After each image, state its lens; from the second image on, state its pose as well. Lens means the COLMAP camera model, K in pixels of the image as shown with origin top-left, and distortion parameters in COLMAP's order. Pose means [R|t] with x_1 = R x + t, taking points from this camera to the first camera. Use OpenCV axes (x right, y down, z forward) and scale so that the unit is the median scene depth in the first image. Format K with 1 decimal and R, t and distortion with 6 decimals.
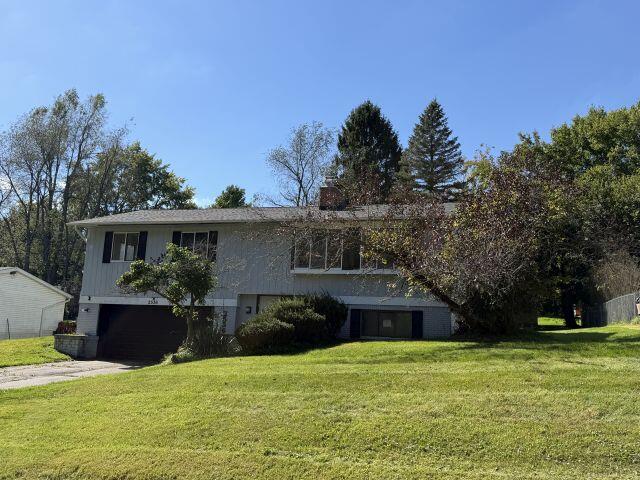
lens RADIAL K [[599.4, 0, 320.0], [0, 599.4, 240.0], [0, 0, 1]] dist [0.068090, 0.000629]
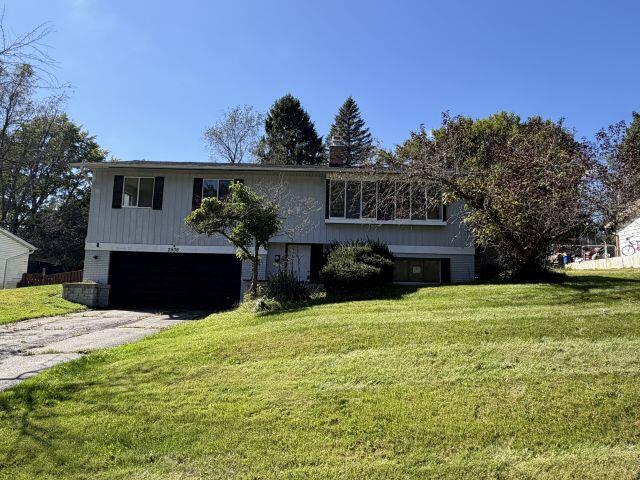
lens RADIAL K [[443.1, 0, 320.0], [0, 443.1, 240.0], [0, 0, 1]] dist [-0.002055, 0.002107]
pose [[0.955356, 0.018271, 0.294890, -0.138878], [-0.032389, 0.998547, 0.043062, 0.026076], [-0.293675, -0.050690, 0.954560, 0.133524]]
